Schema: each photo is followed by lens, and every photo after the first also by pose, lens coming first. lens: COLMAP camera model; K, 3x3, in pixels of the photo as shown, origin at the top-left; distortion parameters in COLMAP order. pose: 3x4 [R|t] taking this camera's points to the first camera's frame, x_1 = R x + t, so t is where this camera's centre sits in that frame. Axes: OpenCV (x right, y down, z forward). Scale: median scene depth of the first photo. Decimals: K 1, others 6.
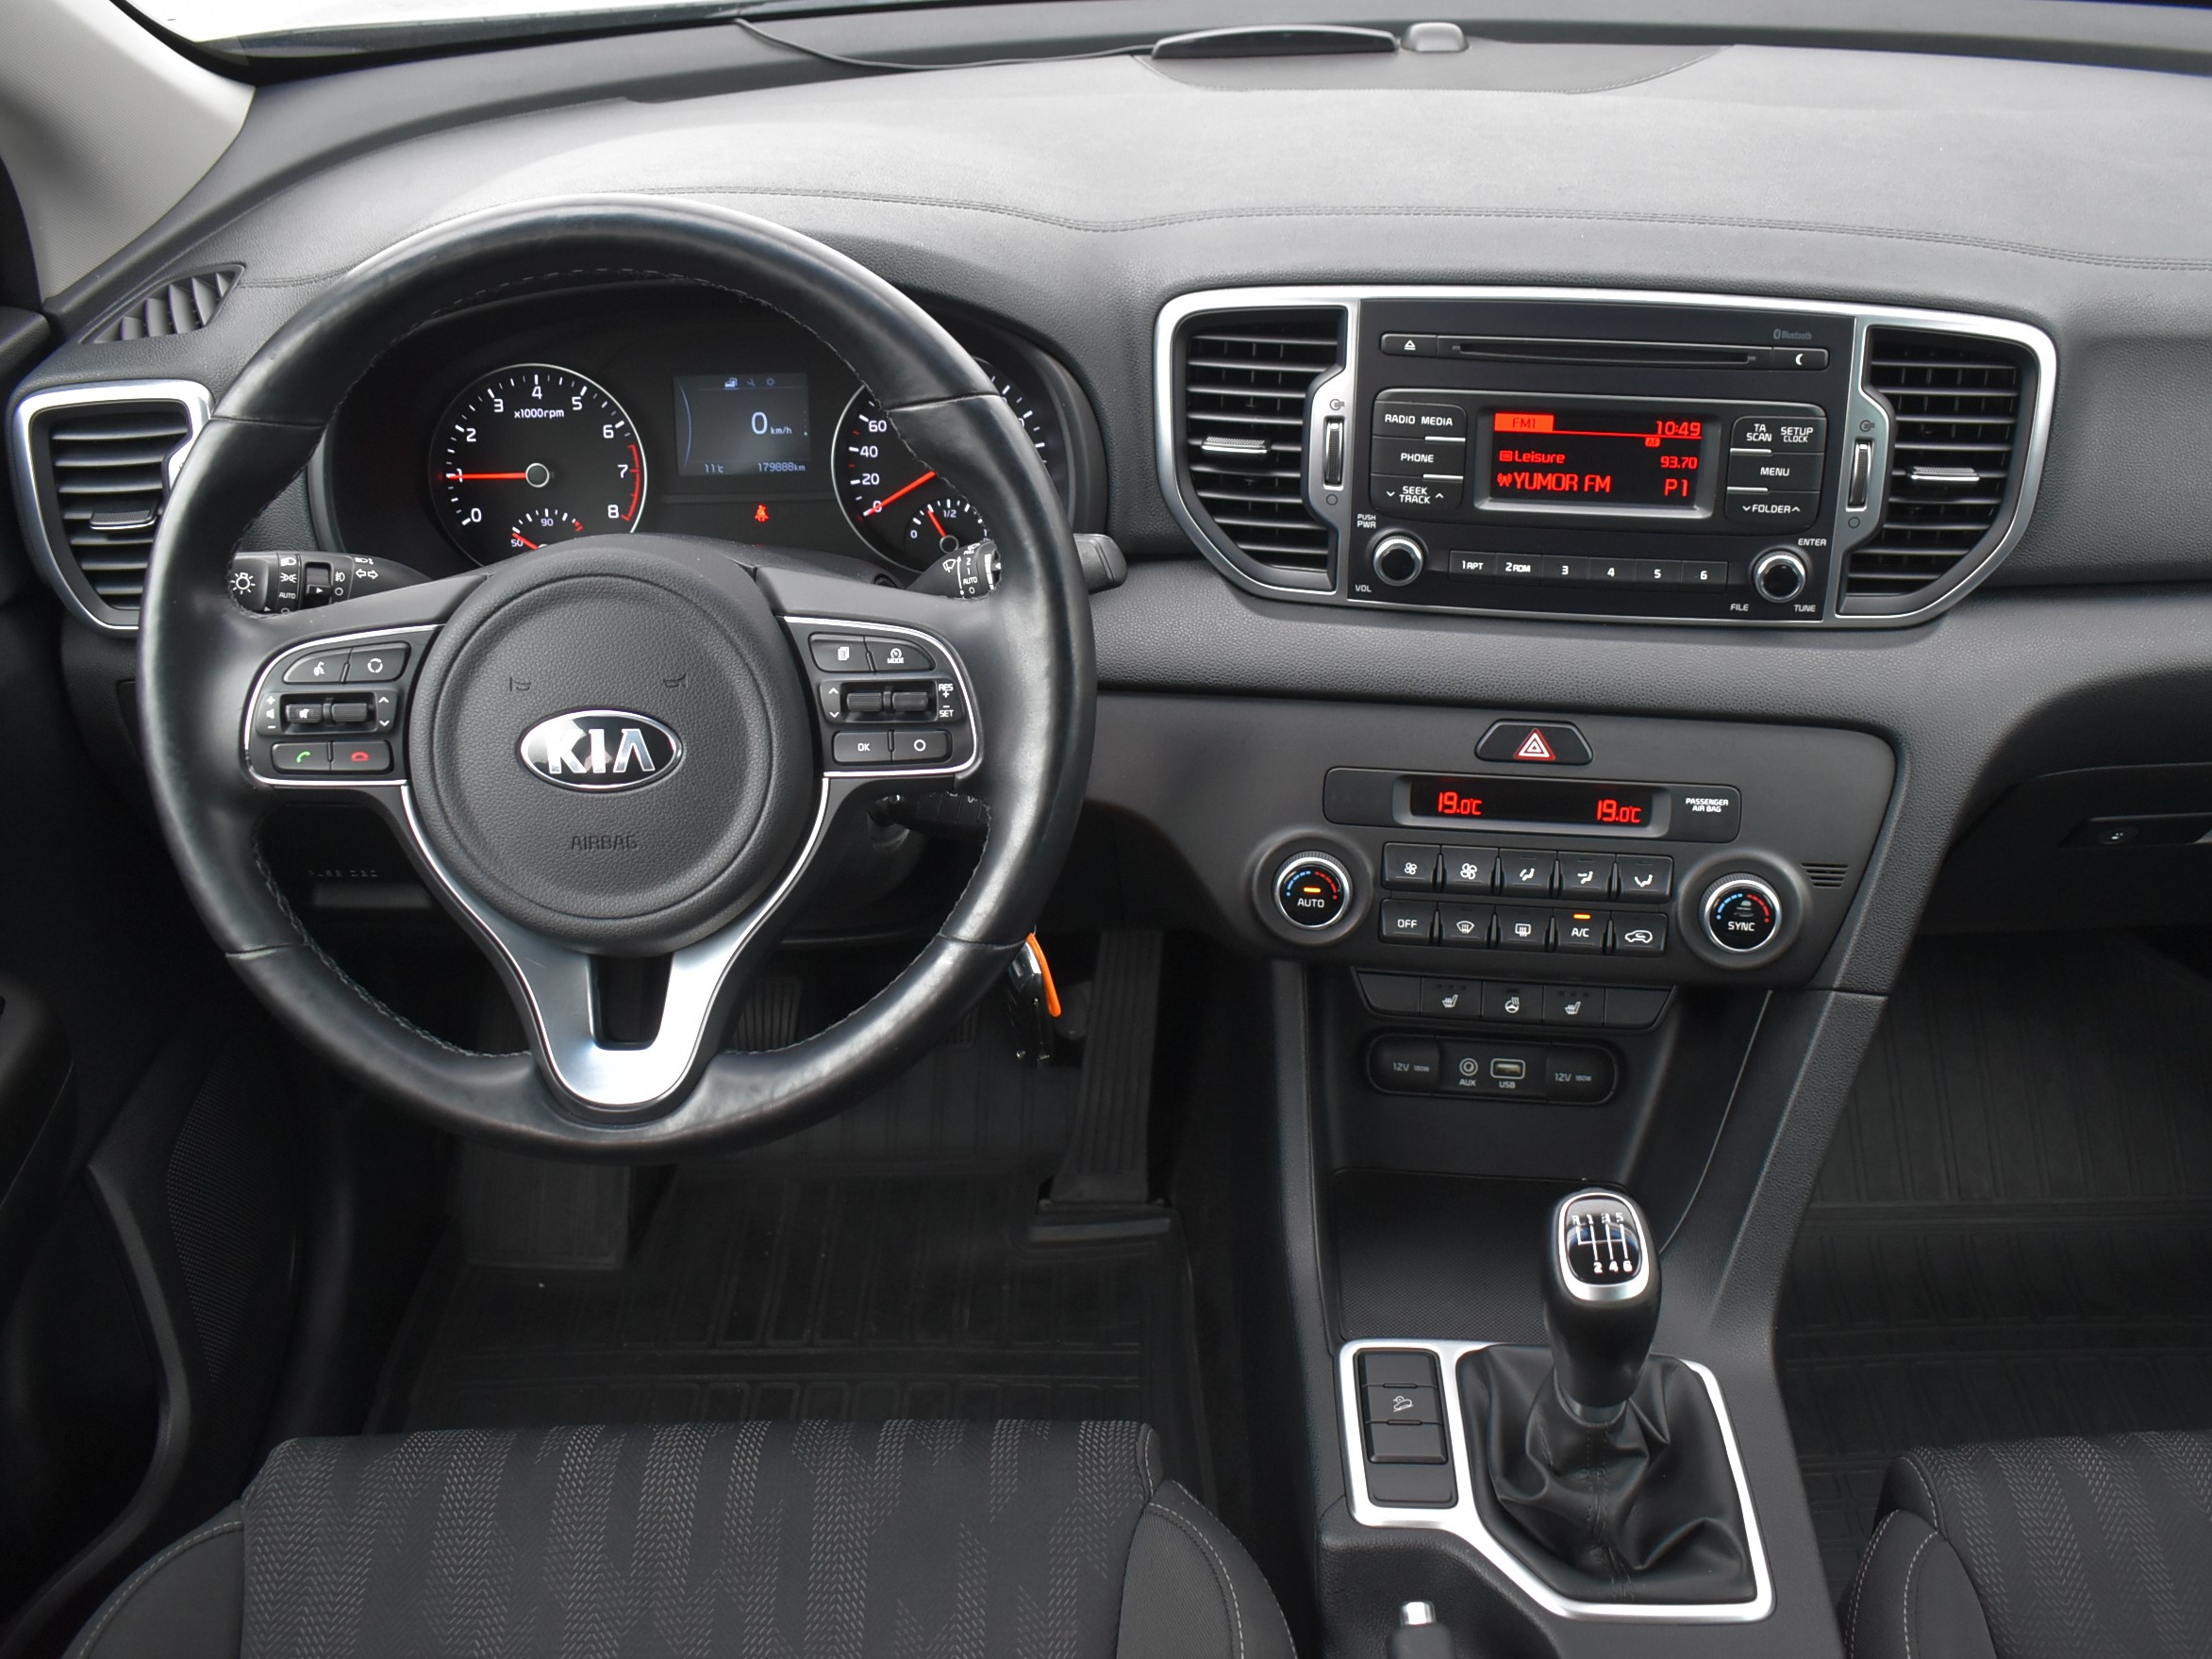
lens RADIAL K [[2009.7, 0, 1103.4], [0, 2009.7, 824.5], [0, 0, 1]] dist [-0.104045, 0.022776]
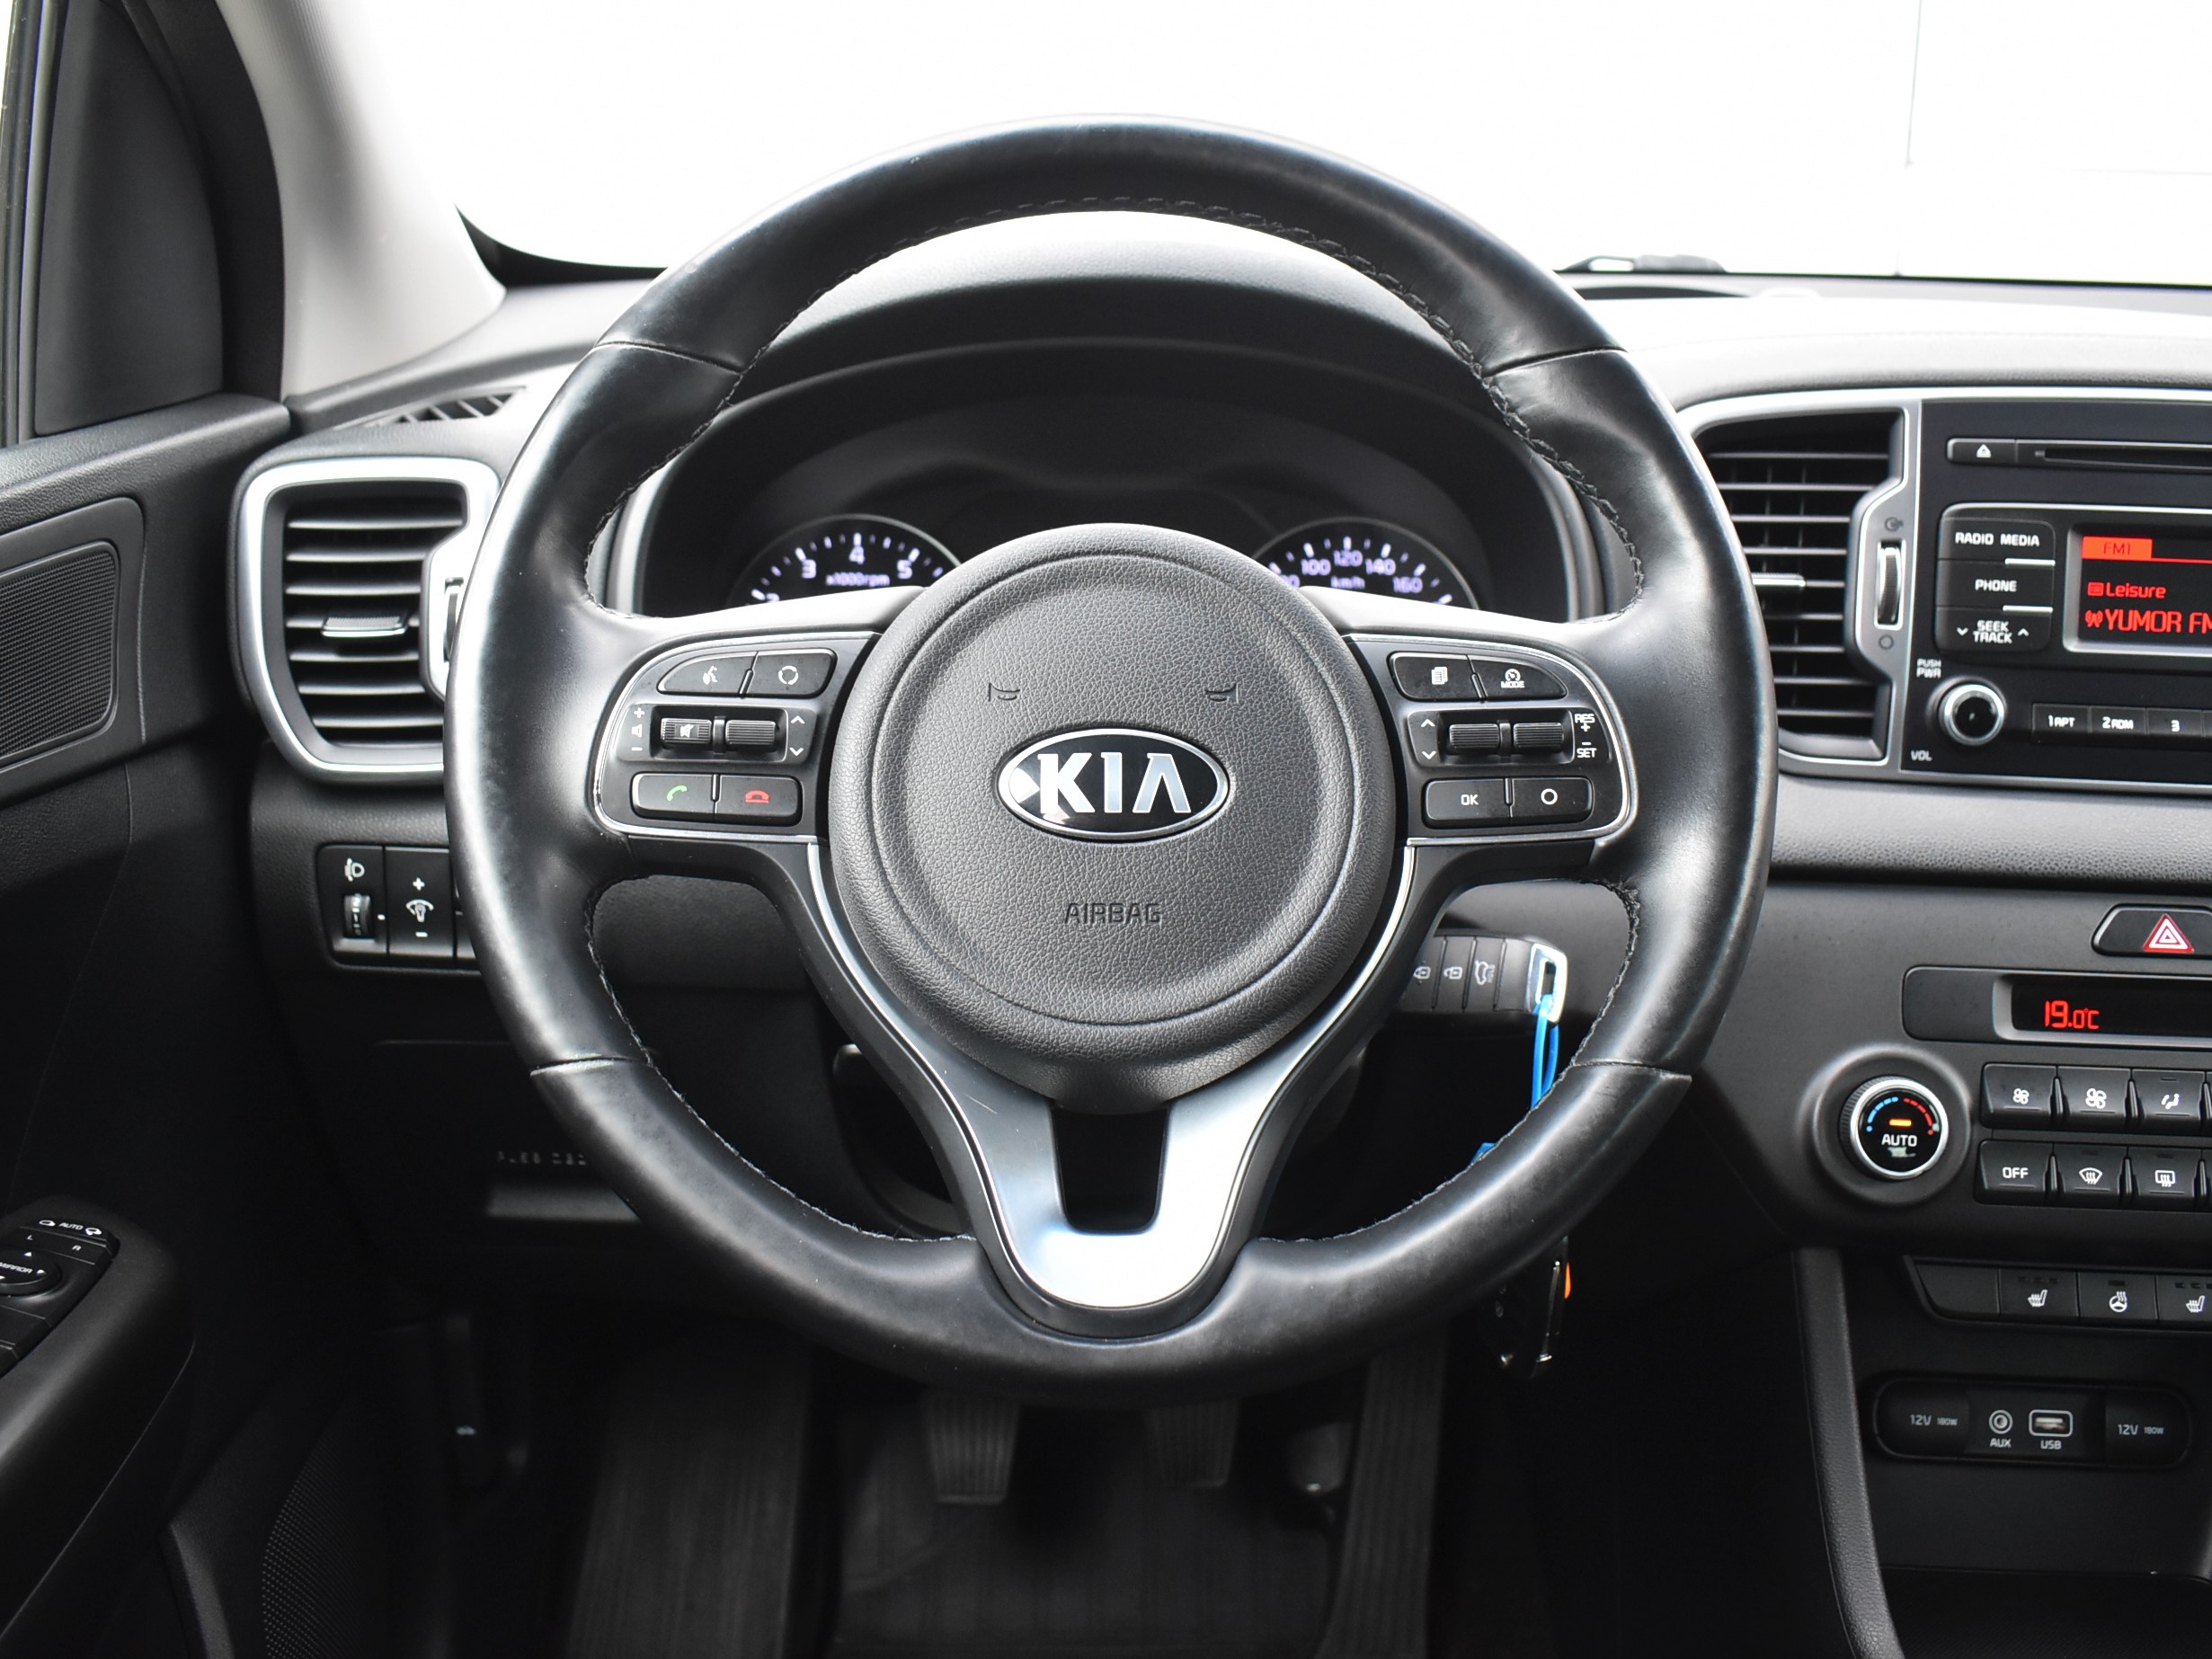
lens RADIAL K [[2009.7, 0, 1111.0], [0, 2009.7, 835.1], [0, 0, 1]] dist [-0.104045, 0.022776]
pose [[0.999698, 0.021516, 0.011855, -0.213439], [-0.017241, 0.958283, -0.285301, 0.151233], [-0.017499, 0.285011, 0.958365, 0.260371]]
